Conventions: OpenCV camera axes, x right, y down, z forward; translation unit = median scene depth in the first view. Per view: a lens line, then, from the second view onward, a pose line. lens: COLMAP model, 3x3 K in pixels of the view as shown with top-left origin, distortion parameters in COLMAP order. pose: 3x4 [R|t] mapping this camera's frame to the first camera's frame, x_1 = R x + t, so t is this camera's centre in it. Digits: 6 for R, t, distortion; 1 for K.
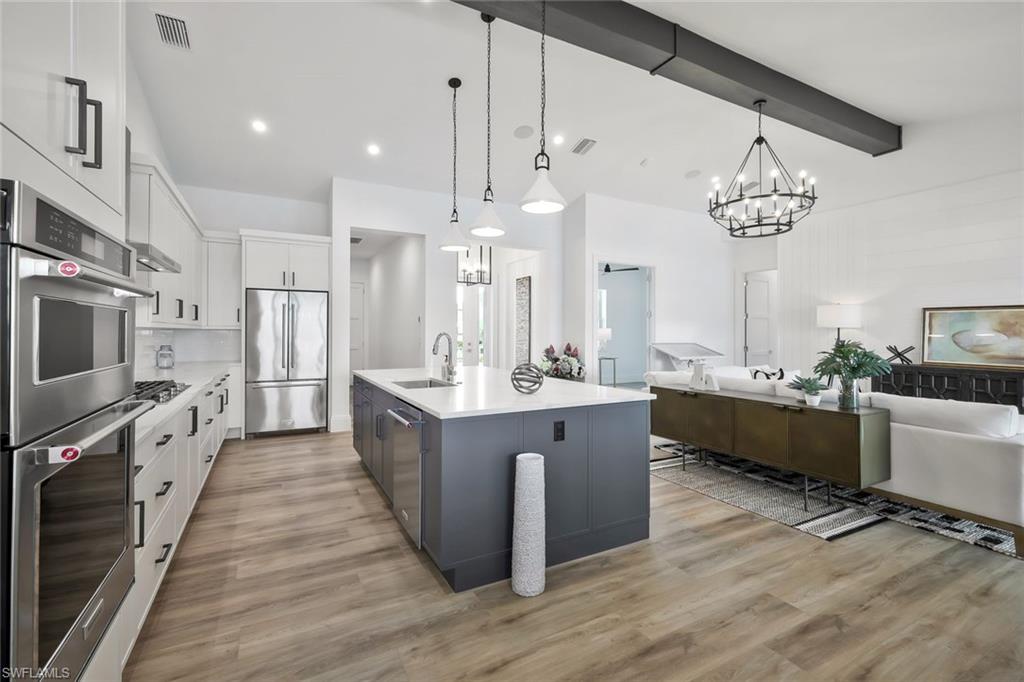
lens RADIAL K [[459.5, 0, 511.9], [0, 459.5, 331.9], [0, 0, 1]] dist [0.014752, -0.001320]
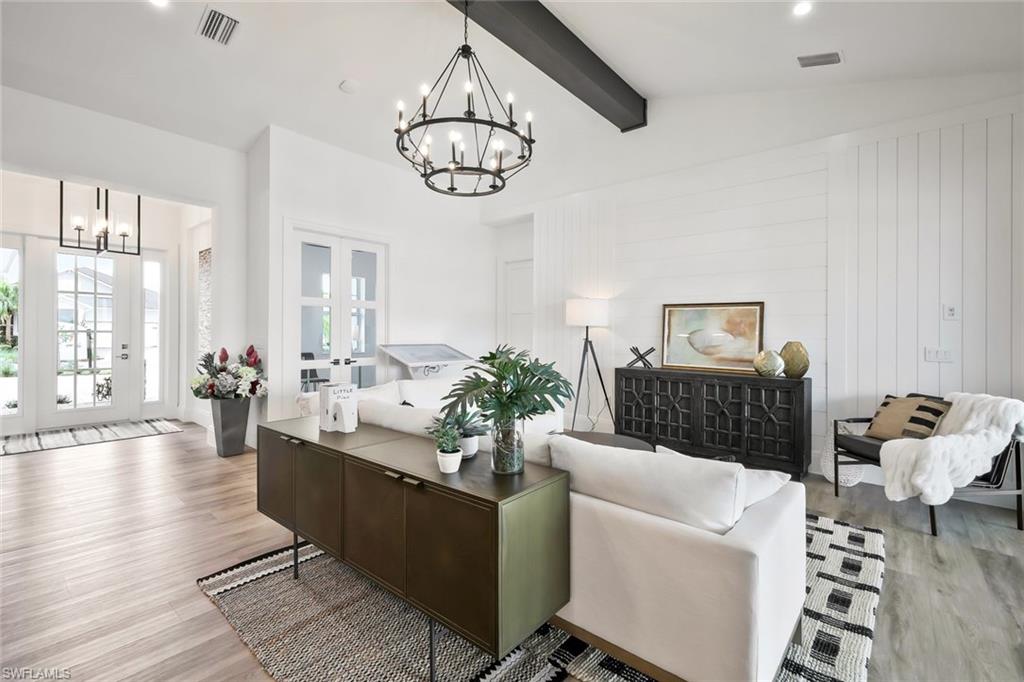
lens RADIAL K [[459.5, 0, 510.1], [0, 459.5, 332.5], [0, 0, 1]] dist [0.014752, -0.001320]
pose [[0.935089, 0.003930, 0.354391, 0.302066], [-0.005575, 0.999978, 0.003621, 0.000846], [-0.354369, -0.005362, 0.935090, 0.282443]]
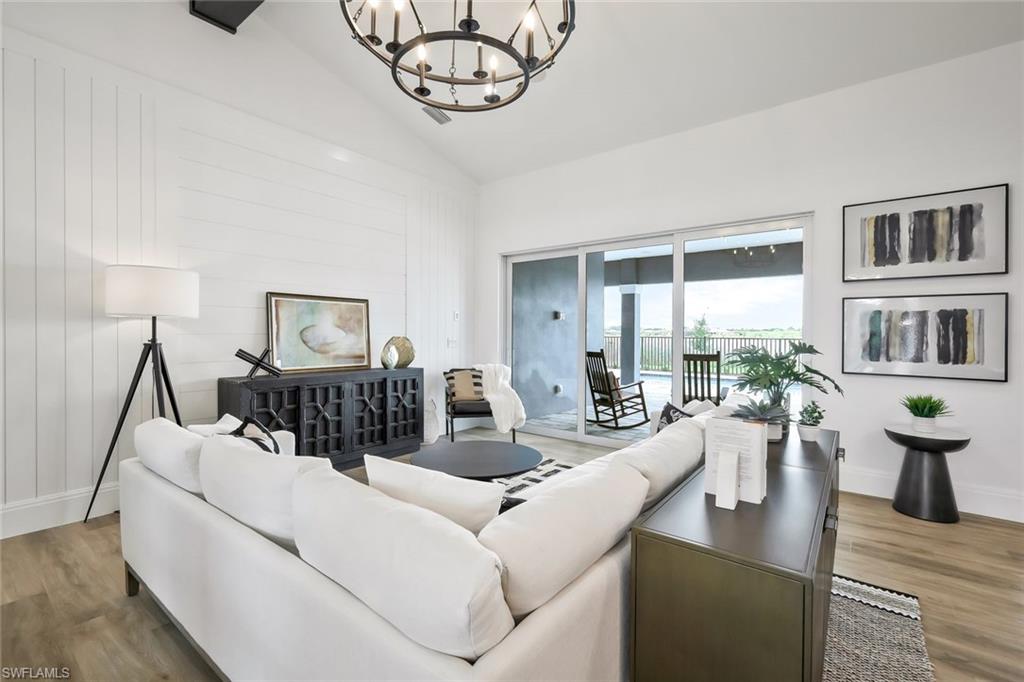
lens RADIAL K [[459.5, 0, 505.6], [0, 459.5, 333.4], [0, 0, 1]] dist [0.014752, -0.001320]
pose [[-0.396857, -0.001625, 0.917879, 0.123522], [-0.005176, 0.999986, -0.000467, 0.008682], [-0.917866, -0.004936, -0.396860, 0.962307]]
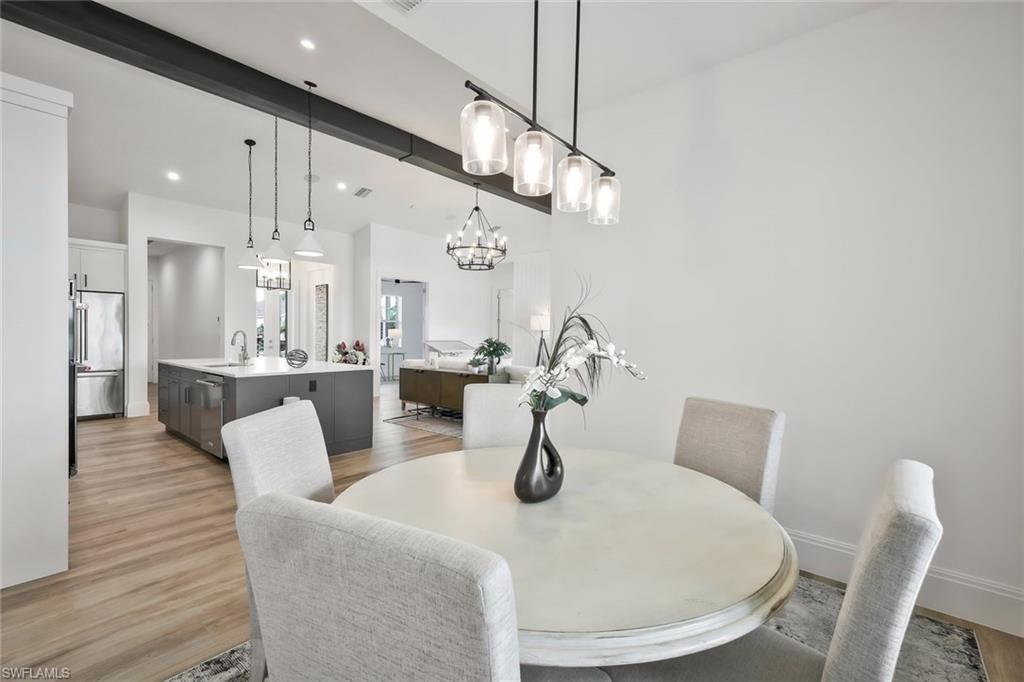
lens RADIAL K [[459.5, 0, 512.3], [0, 459.5, 342.1], [0, 0, 1]] dist [0.014752, -0.001320]
pose [[0.931553, 0.002184, 0.363600, 0.075108], [-0.010099, 0.999752, 0.019870, 0.000181], [-0.363466, -0.022182, 0.931343, -0.411279]]
